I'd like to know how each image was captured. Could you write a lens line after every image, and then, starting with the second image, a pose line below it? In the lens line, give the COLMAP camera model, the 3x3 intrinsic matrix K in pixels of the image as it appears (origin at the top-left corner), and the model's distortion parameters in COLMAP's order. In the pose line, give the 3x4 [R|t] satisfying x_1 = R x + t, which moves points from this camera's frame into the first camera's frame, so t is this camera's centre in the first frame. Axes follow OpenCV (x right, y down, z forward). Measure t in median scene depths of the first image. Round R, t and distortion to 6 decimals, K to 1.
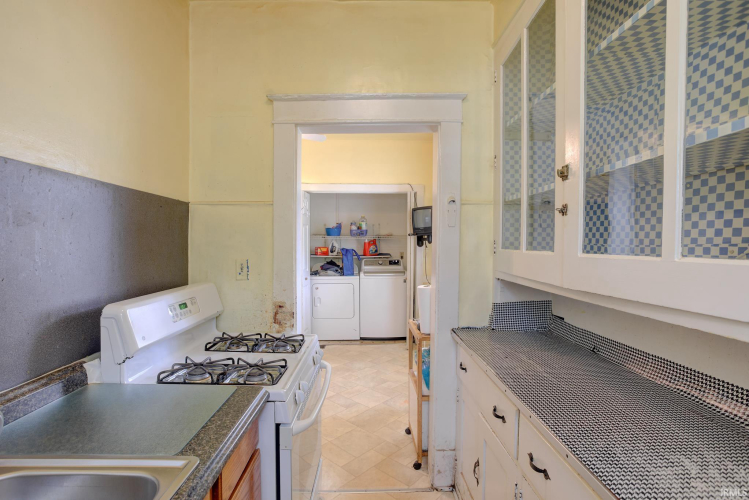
lens RADIAL K [[371.3, 0, 374.6], [0, 371.3, 248.0], [0, 0, 1]] dist [-0.043234, 0.006821]
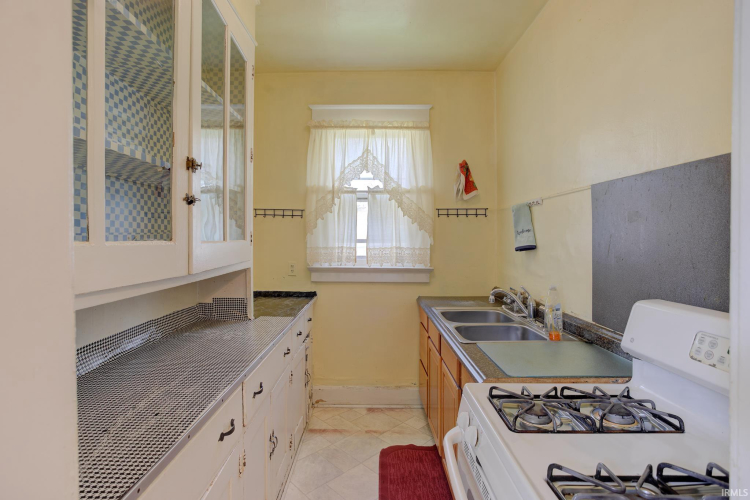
lens RADIAL K [[371.8, 0, 372.9], [0, 371.8, 248.7], [0, 0, 1]] dist [-0.043234, 0.006821]
pose [[-0.999970, -0.005322, 0.005610, -0.004394], [-0.005126, 0.999396, 0.034368, -0.002054], [-0.005789, 0.034338, -0.999394, 2.280944]]
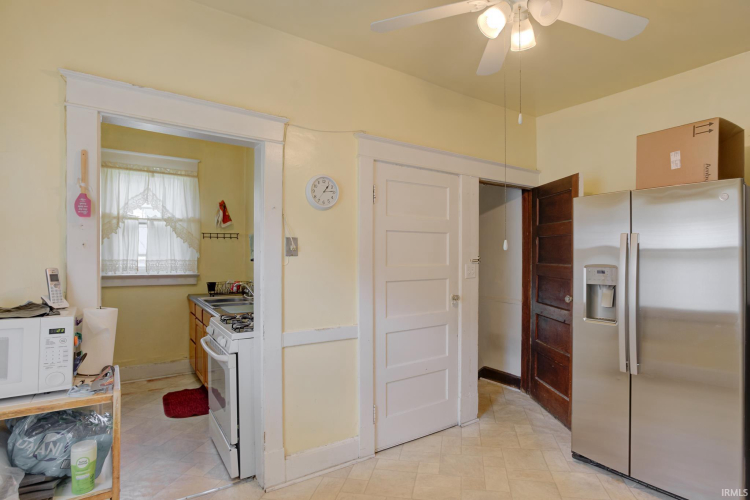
lens RADIAL K [[375.5, 0, 379.7], [0, 375.5, 253.2], [0, 0, 1]] dist [-0.044472, 0.007153]
pose [[-0.830453, -0.008783, -0.557020, 0.125105], [-0.016881, 0.999813, 0.009403, -0.040946], [0.556833, 0.017212, -0.830446, 3.420604]]
